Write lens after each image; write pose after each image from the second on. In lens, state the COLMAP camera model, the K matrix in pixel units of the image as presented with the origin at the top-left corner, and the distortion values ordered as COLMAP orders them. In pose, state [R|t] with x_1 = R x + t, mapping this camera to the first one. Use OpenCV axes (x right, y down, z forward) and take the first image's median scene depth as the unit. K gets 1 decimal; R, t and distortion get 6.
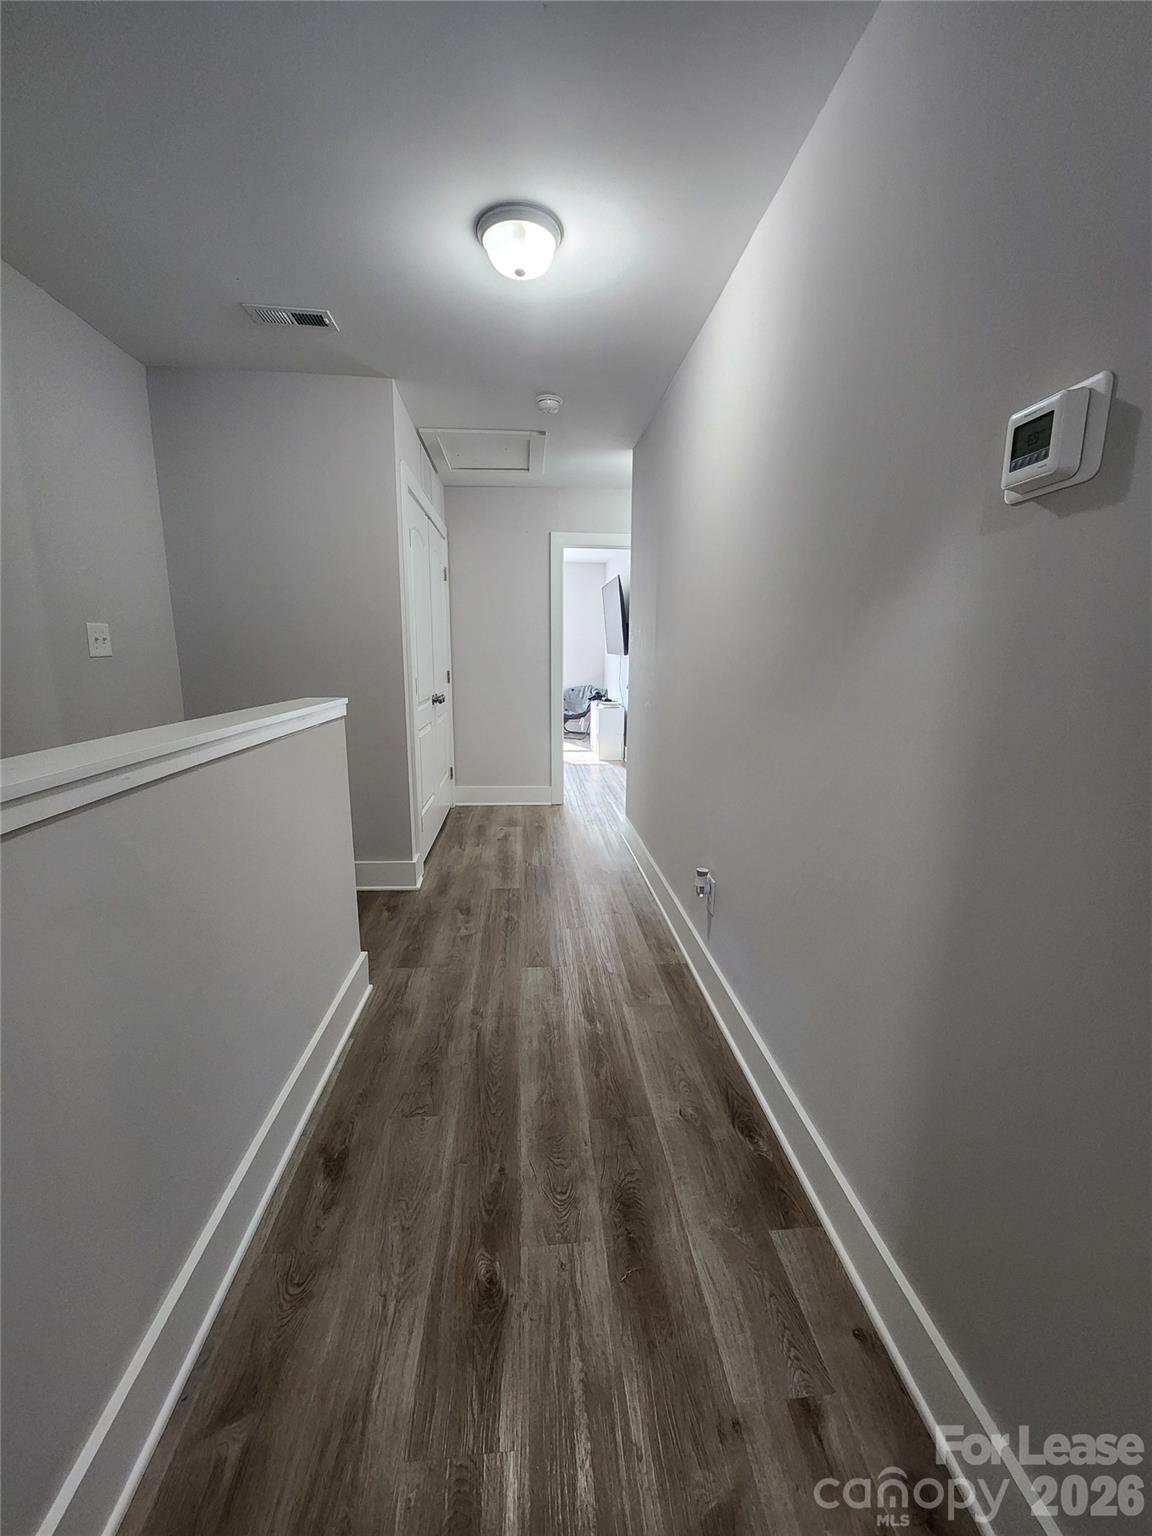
lens RADIAL K [[628.7, 0, 576.0], [0, 628.7, 768.0], [0, 0, 1]] dist [-0.002068, -0.000929]
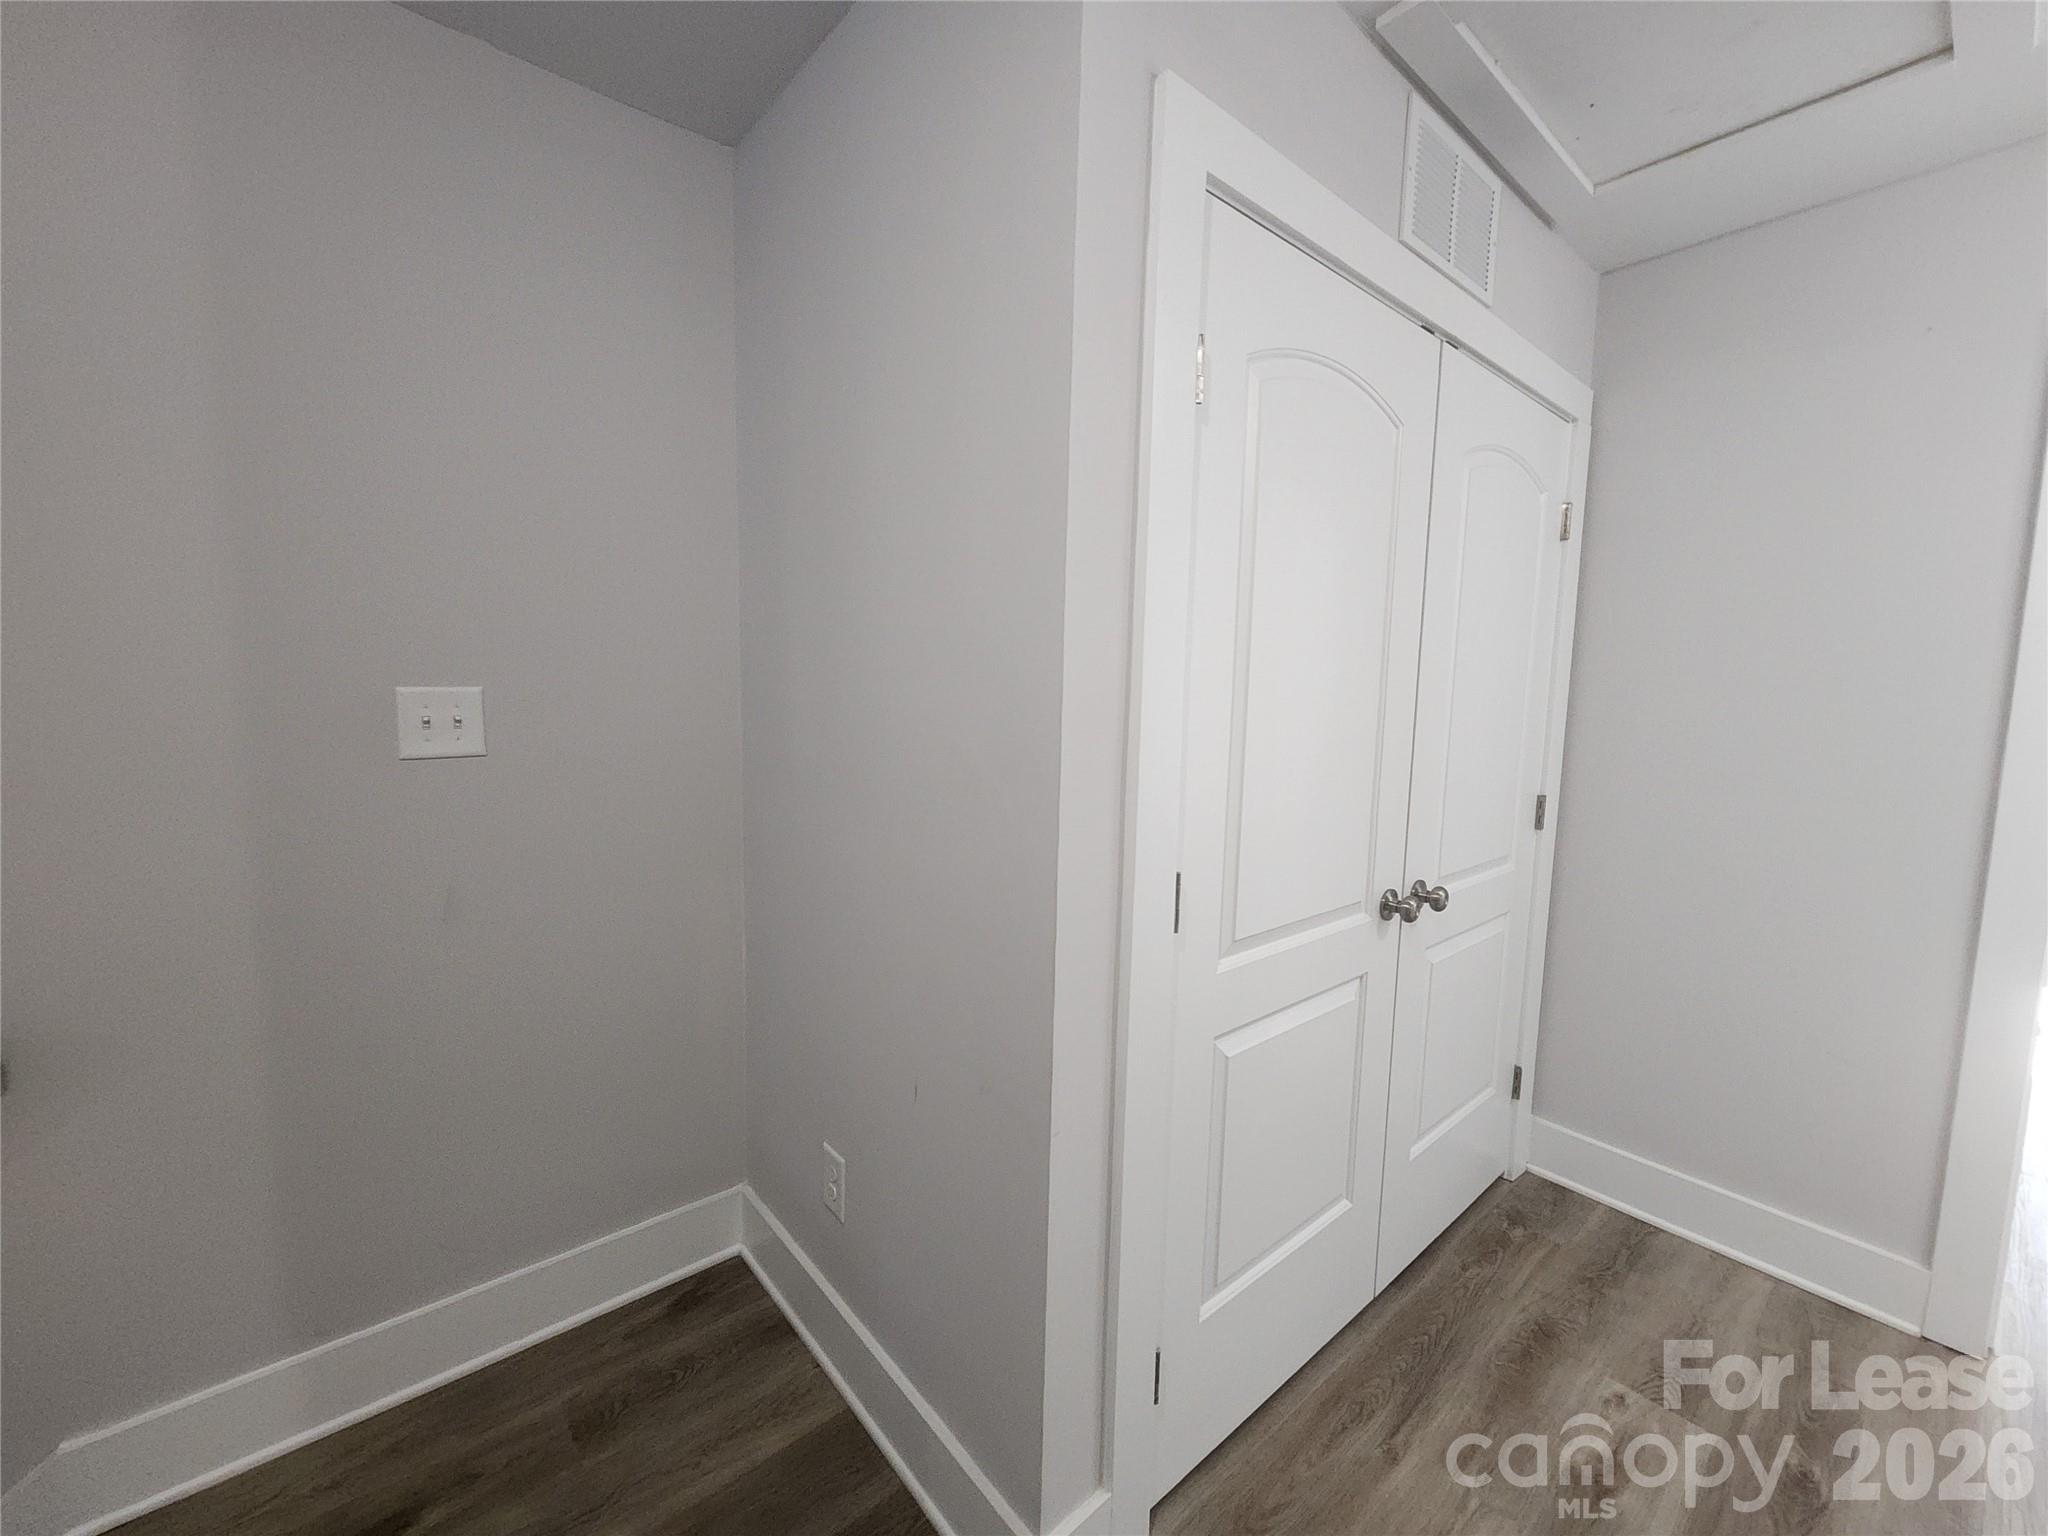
lens RADIAL K [[838.3, 0, 1030.7], [0, 838.3, 762.3], [0, 0, 1]] dist [-0.002068, -0.000929]
pose [[0.592084, 0.092271, -0.800577, -0.002316], [-0.166125, 0.986062, -0.009212, -0.131325], [0.788568, 0.138450, 0.599160, 0.533153]]
